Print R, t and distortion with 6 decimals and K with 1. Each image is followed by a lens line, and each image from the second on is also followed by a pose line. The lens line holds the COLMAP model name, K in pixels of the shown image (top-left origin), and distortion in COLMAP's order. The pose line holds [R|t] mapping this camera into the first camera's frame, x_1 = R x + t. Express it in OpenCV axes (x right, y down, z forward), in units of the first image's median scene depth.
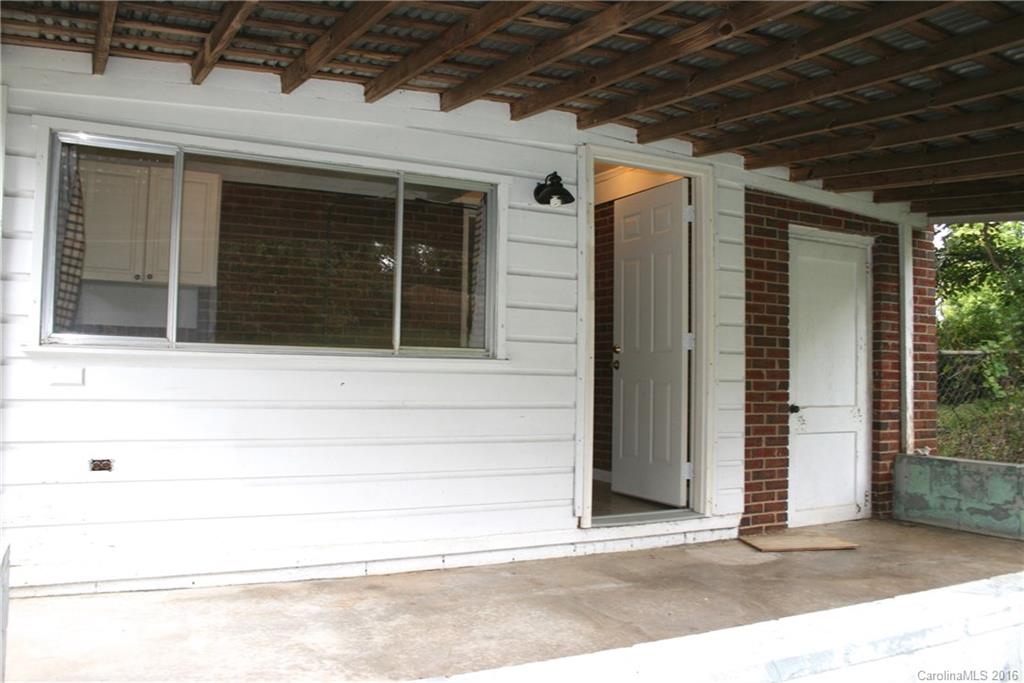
lens RADIAL K [[861.6, 0, 512.0], [0, 861.6, 341.5], [0, 0, 1]] dist [-0.176919, 0.177879]
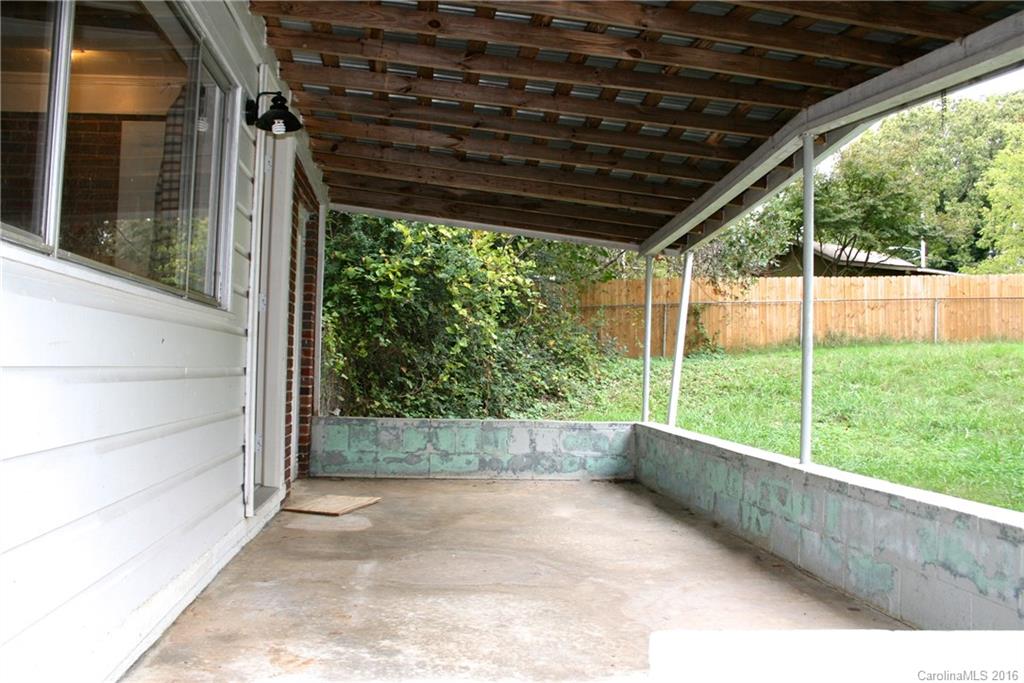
lens RADIAL K [[861.6, 0, 512.0], [0, 861.6, 341.5], [0, 0, 1]] dist [-0.176919, 0.177879]
pose [[0.366326, 0.030138, 0.929998, -0.517974], [-0.055173, 0.998420, -0.010623, 0.037462], [-0.928849, -0.047419, 0.367410, 0.386028]]
